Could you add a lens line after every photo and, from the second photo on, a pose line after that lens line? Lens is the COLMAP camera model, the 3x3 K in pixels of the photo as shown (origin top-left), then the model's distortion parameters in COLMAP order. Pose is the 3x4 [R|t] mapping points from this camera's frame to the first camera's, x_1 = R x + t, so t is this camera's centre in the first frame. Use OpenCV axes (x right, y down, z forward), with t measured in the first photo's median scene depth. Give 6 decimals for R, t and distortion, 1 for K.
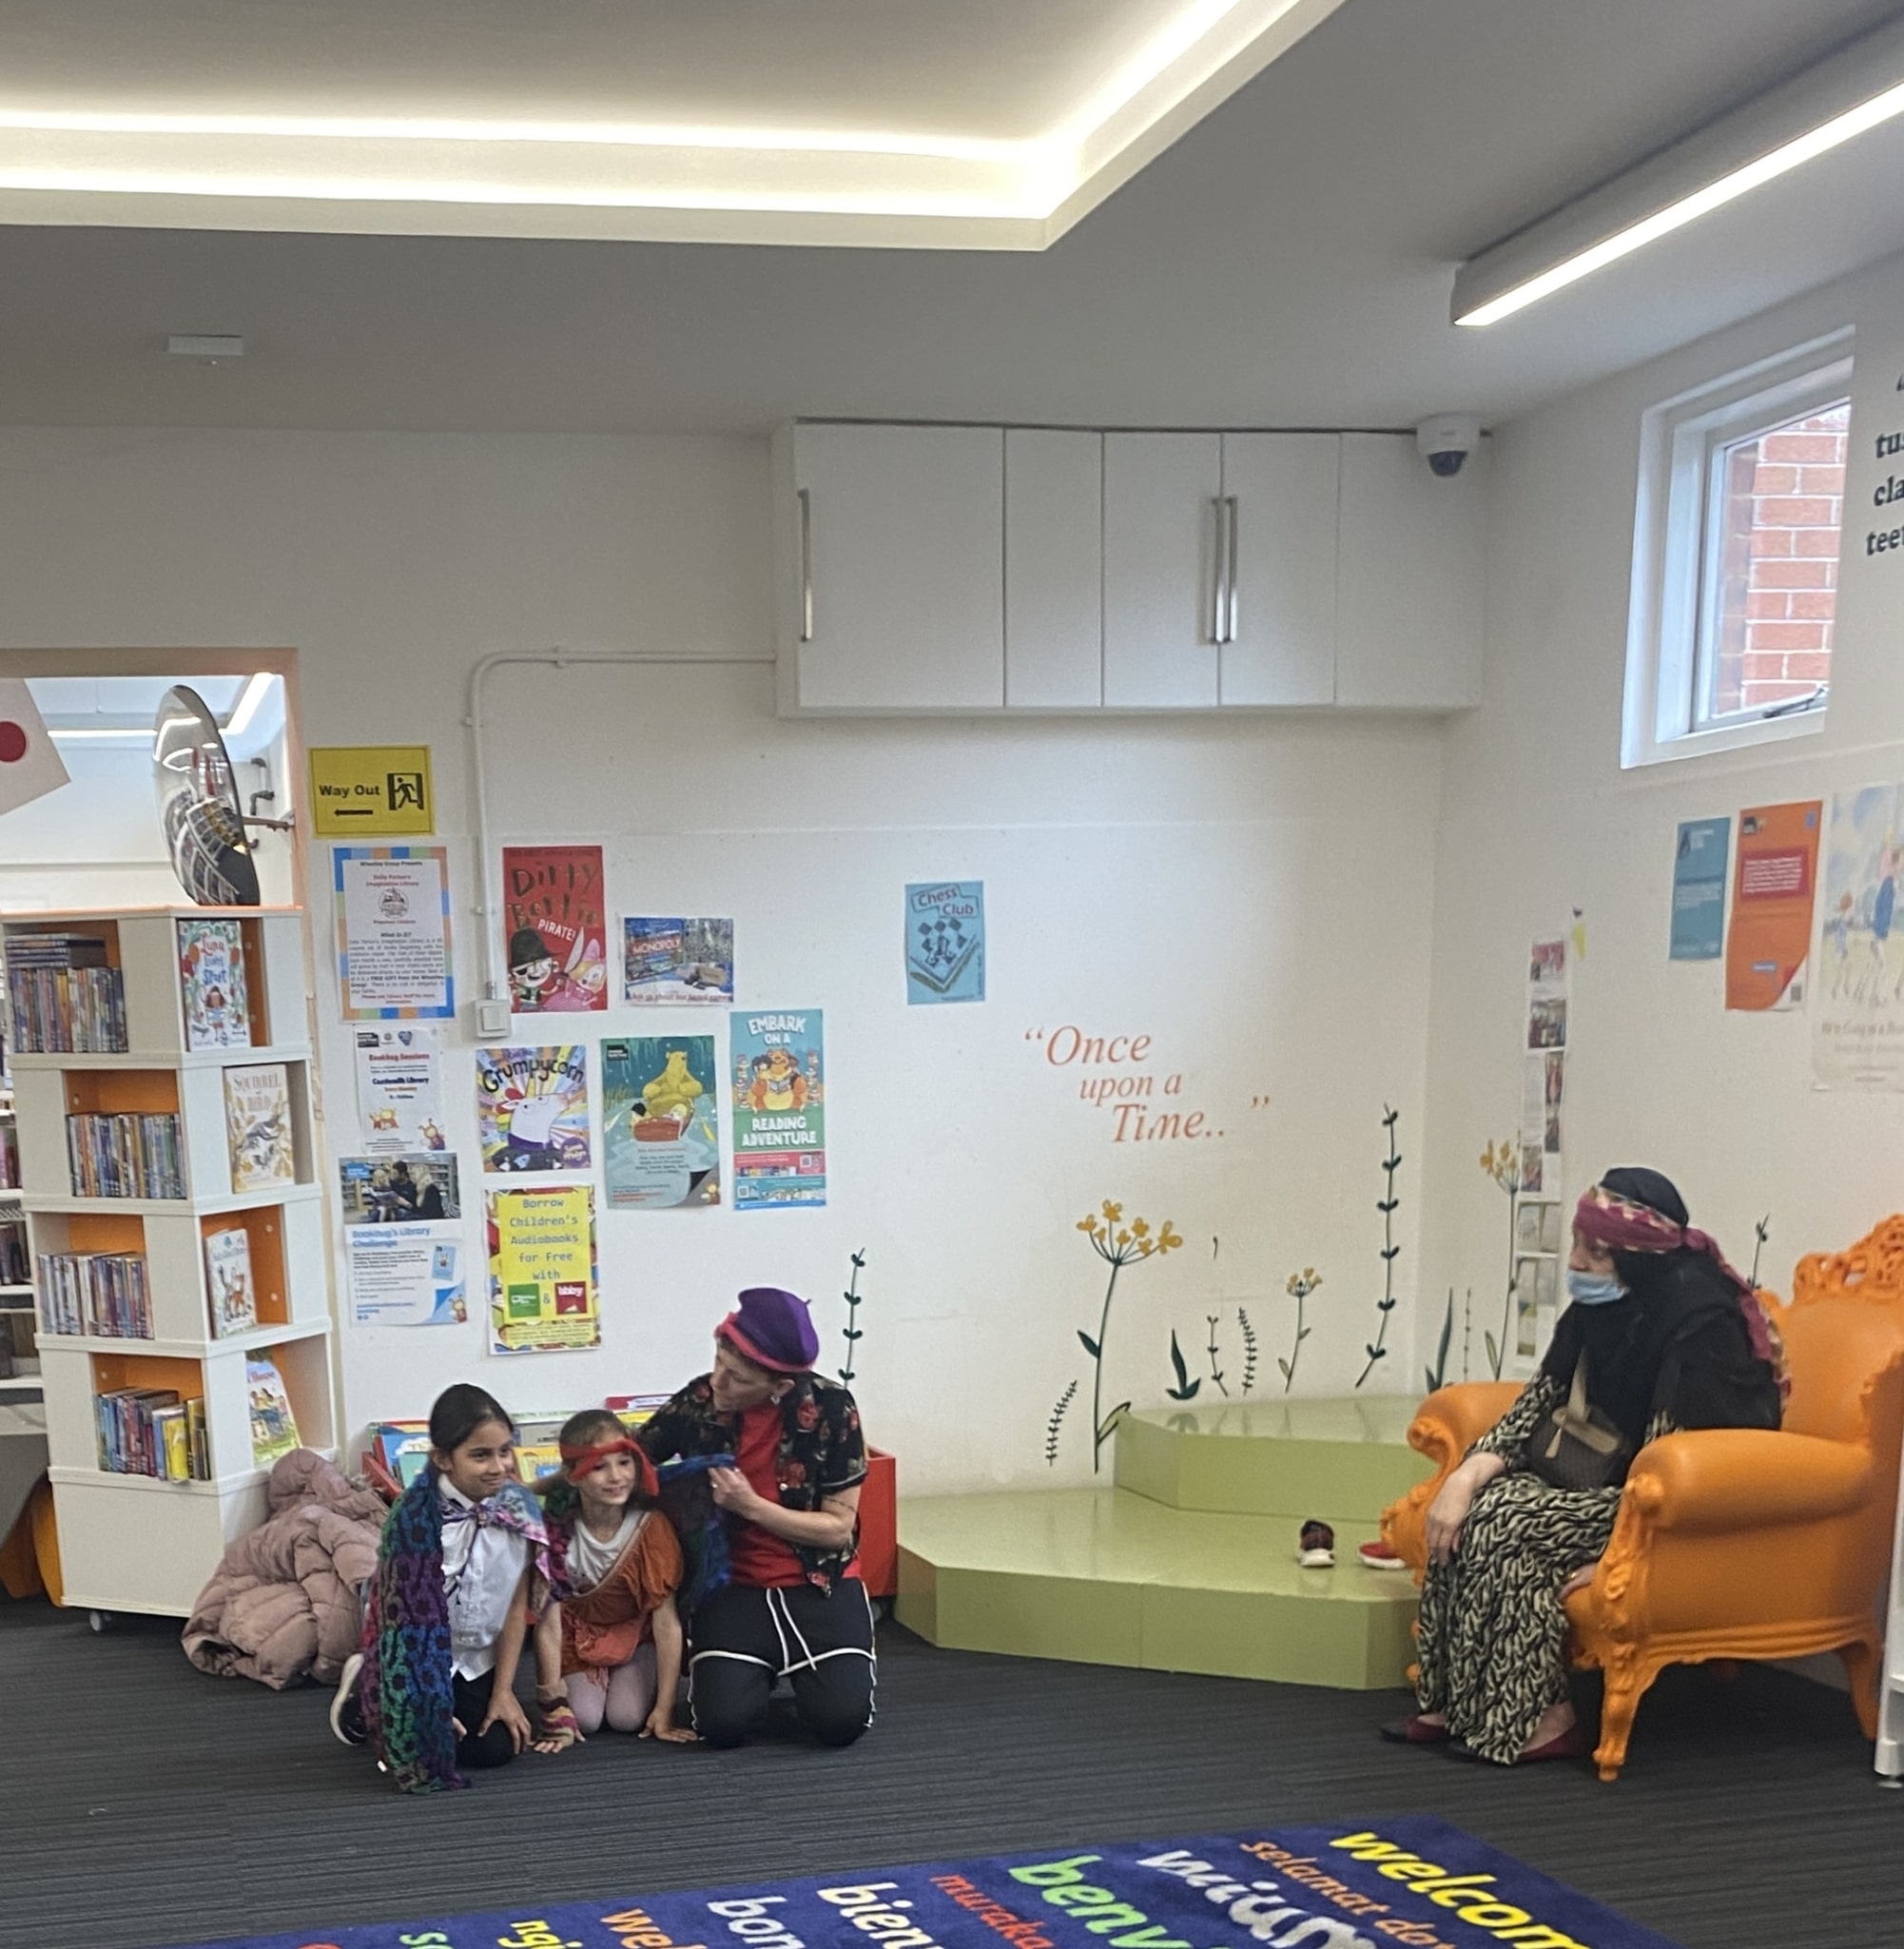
lens RADIAL K [[2593.0, 0, 931.2], [0, 2593.0, 1037.9], [0, 0, 1]] dist [-0.029024, 0.000000]
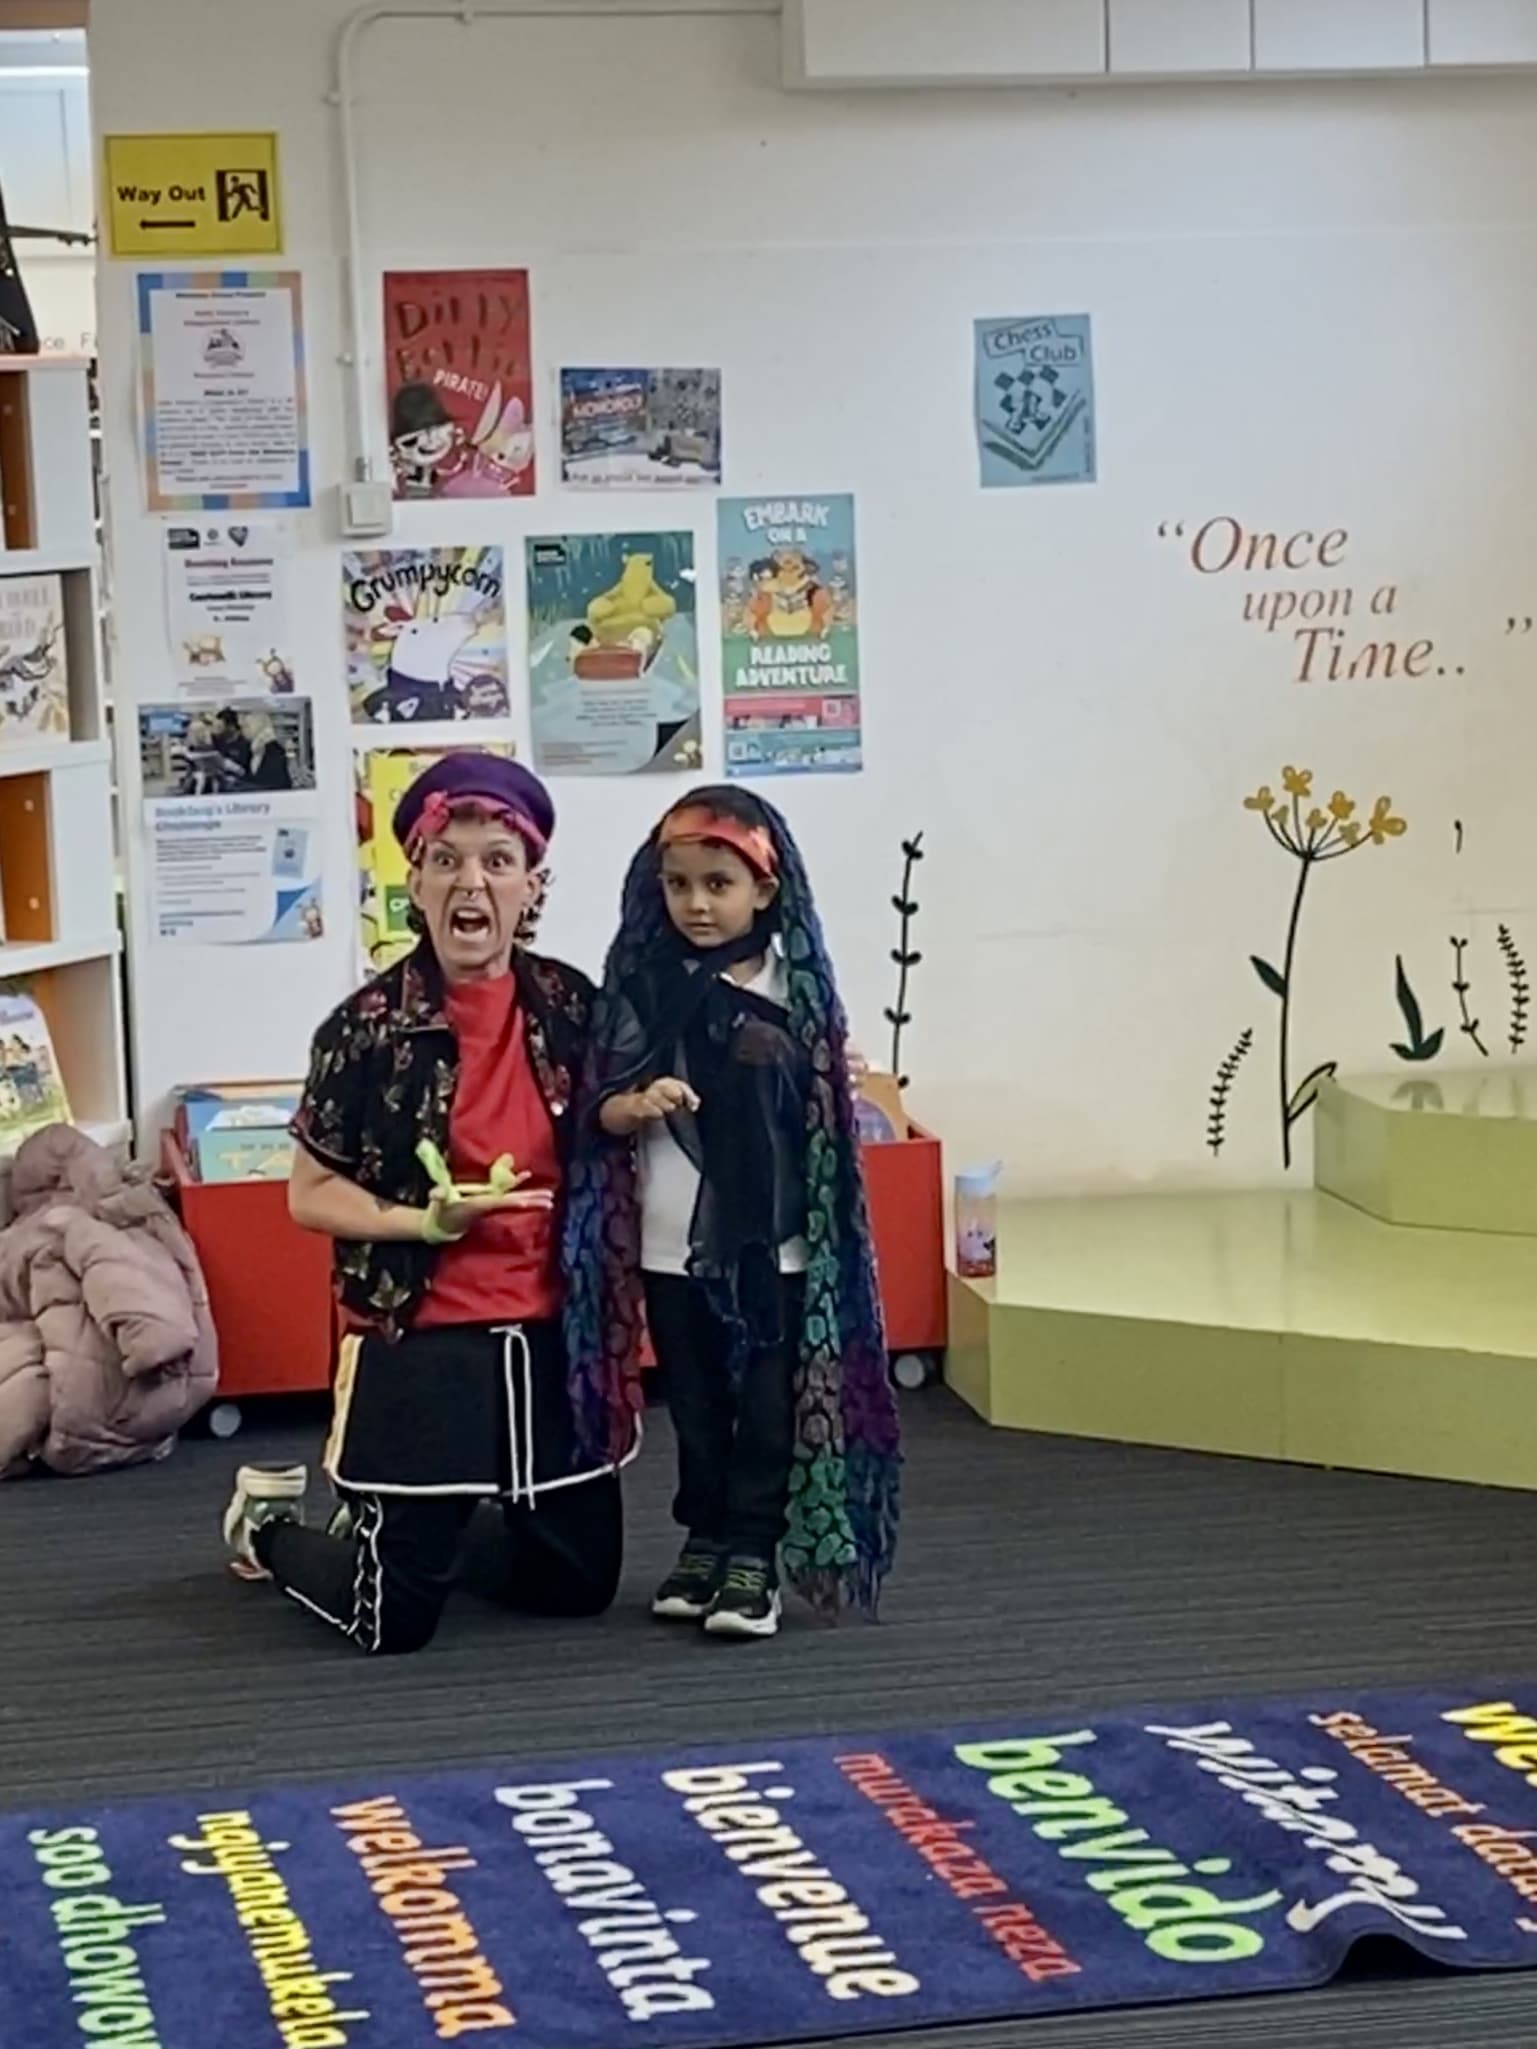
lens RADIAL K [[4609.6, 0, 760.0], [0, 4609.6, 1020.8], [0, 0, 1]] dist [0.231785, 0.000000]
pose [[0.997627, 0.006899, -0.068502, 0.015878], [0.002799, 0.990081, 0.140473, -0.041506], [0.068791, -0.140332, 0.987712, -0.191962]]
